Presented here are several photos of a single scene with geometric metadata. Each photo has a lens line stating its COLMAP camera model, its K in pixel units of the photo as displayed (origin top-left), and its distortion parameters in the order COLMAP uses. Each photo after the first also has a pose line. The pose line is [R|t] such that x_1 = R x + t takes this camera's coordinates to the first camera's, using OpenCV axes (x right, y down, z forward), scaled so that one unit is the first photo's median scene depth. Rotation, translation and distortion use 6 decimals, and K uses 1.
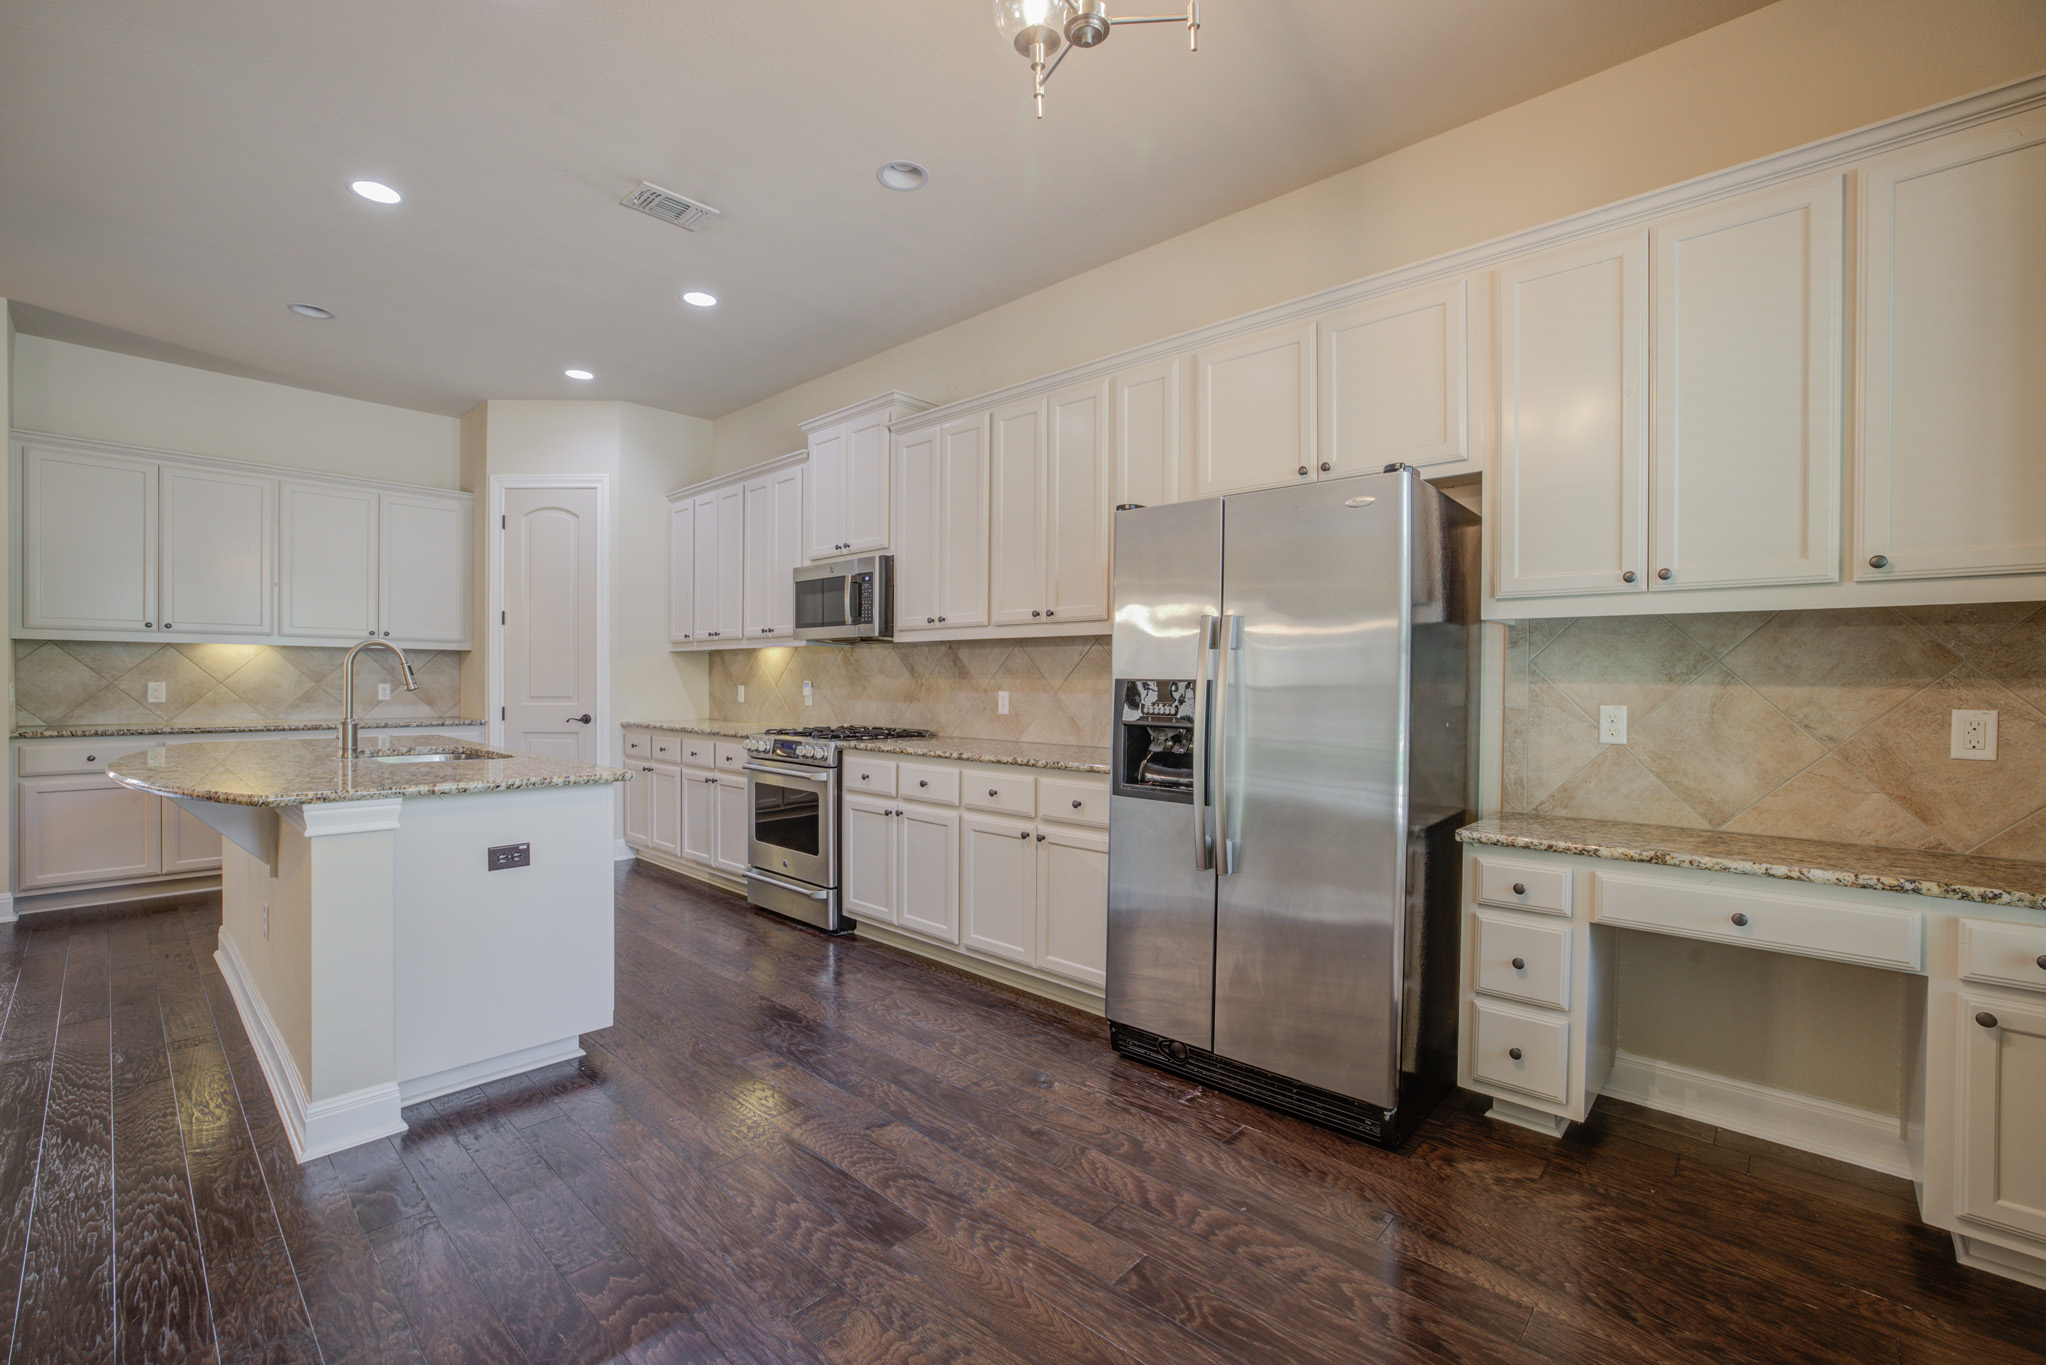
lens RADIAL K [[871.1, 0, 1017.7], [0, 871.1, 686.6], [0, 0, 1]] dist [-0.048329, 0.018159]
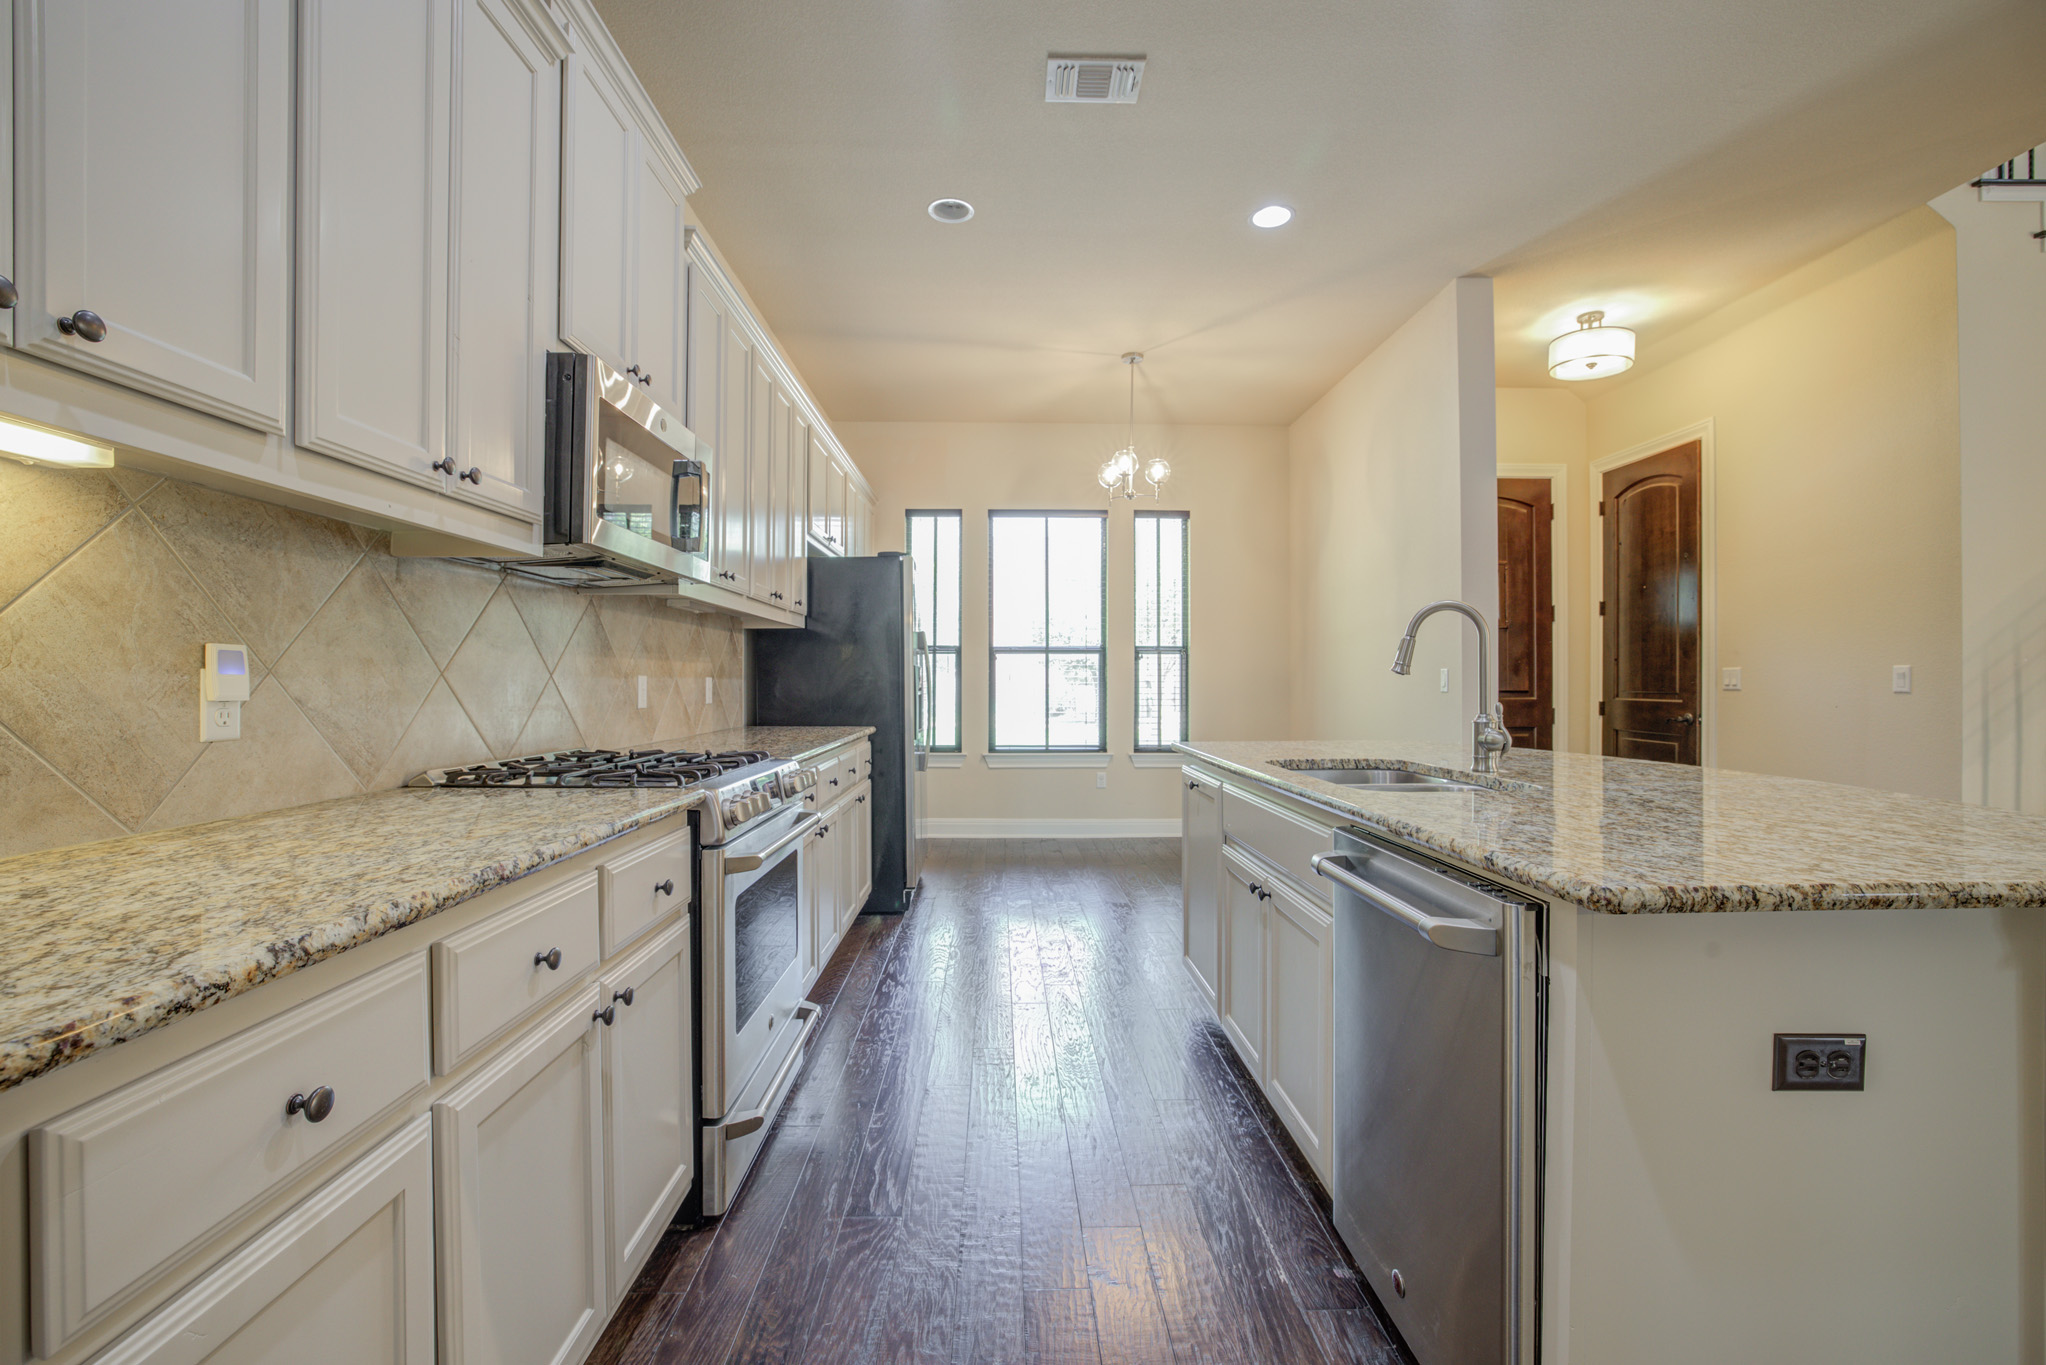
lens RADIAL K [[881.7, 0, 1021.7], [0, 881.7, 677.5], [0, 0, 1]] dist [-0.047038, 0.017796]
pose [[-0.696958, -0.004969, 0.717095, -0.734441], [-0.000977, 0.999982, 0.005980, 0.002013], [-0.717111, 0.003467, -0.696950, 1.253605]]
